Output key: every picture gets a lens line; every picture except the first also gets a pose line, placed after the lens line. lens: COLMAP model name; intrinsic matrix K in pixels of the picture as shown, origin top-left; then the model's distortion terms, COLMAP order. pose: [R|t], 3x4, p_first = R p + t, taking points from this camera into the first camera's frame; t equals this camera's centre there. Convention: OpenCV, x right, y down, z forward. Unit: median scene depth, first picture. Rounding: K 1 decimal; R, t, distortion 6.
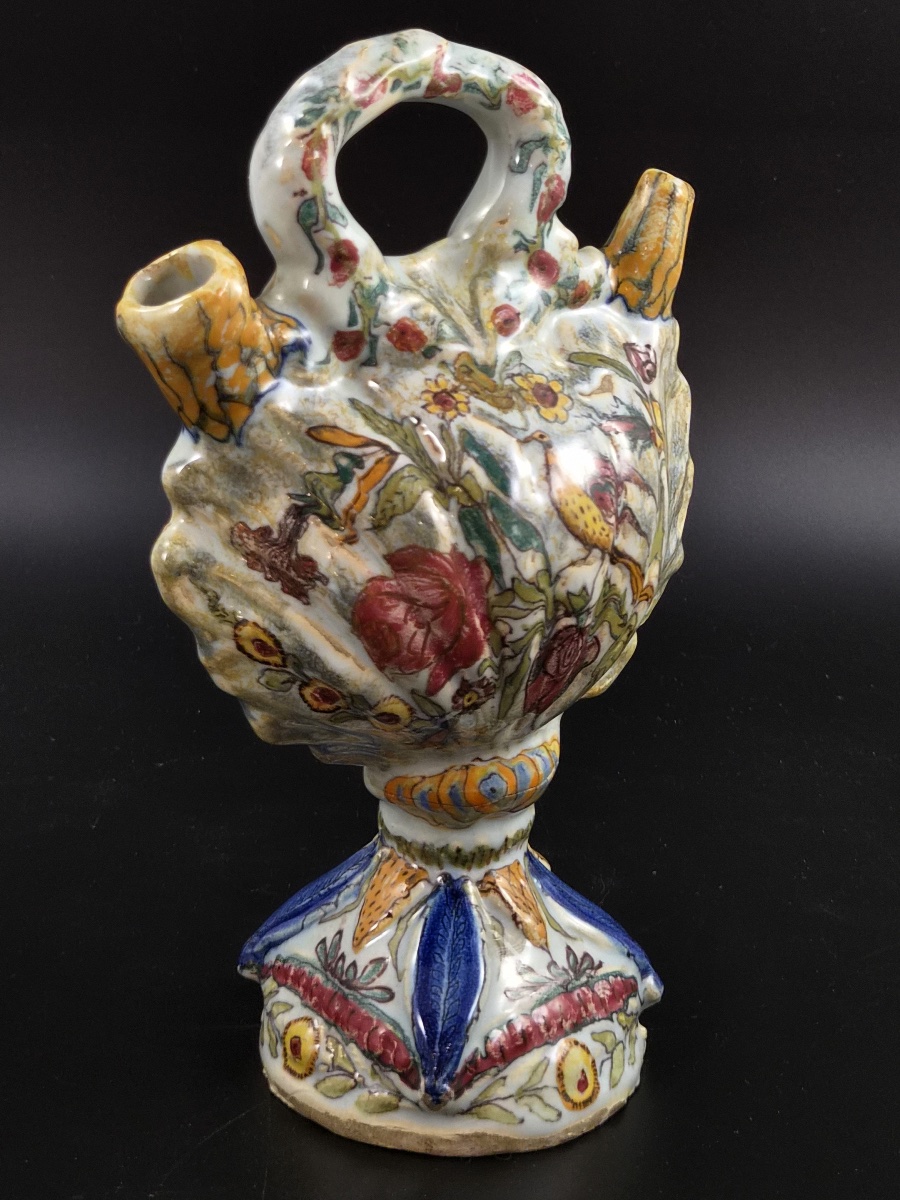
lens RADIAL K [[2322.6, 0, 447.9], [0, 2322.6, 357.6], [0, 0, 1]] dist [0.145421, -0.509580]
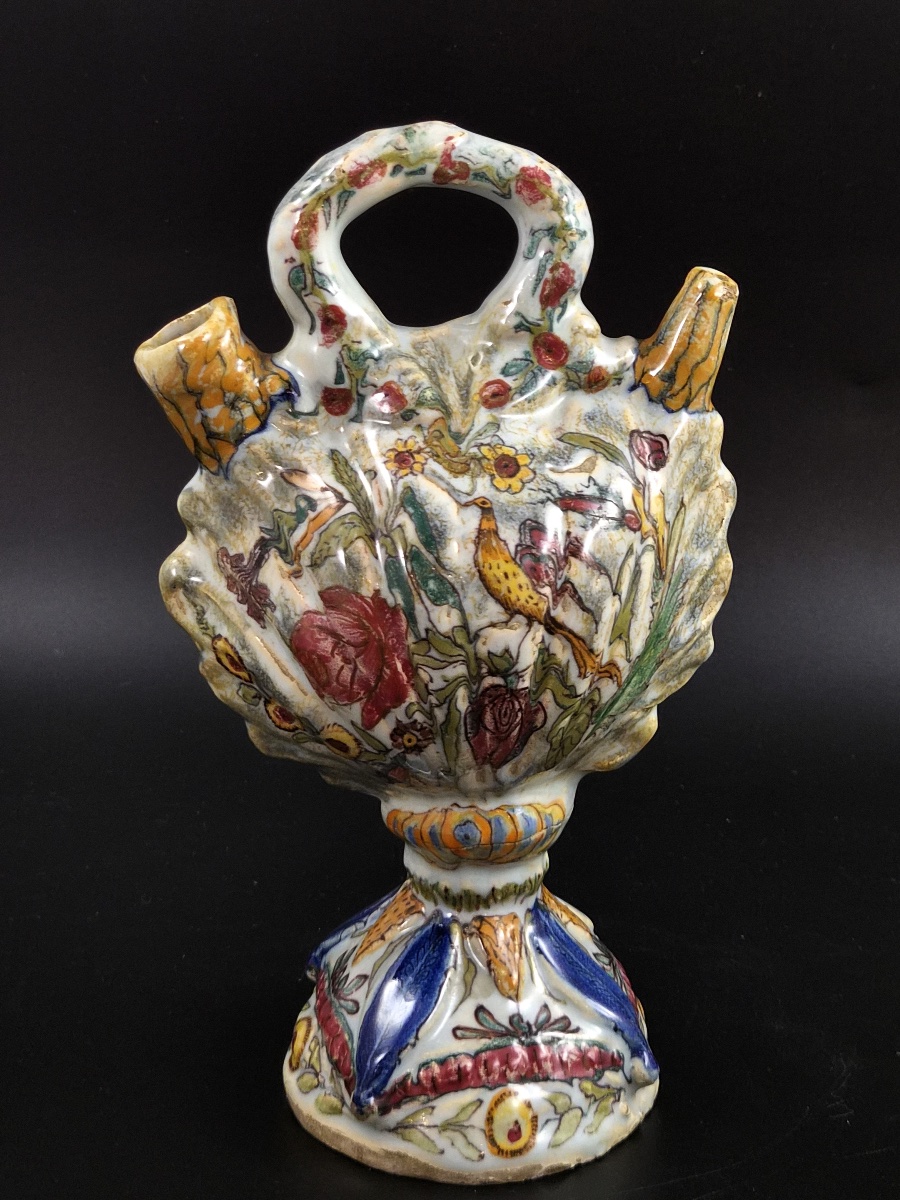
lens RADIAL K [[2322.6, 0, 447.9], [0, 2322.6, 357.6], [0, 0, 1]] dist [0.145421, -0.509580]
pose [[0.890176, 0.083465, -0.447907, 0.494456], [-0.105764, 0.994078, -0.024955, -0.003936], [0.443172, 0.069587, 0.893732, 0.034123]]
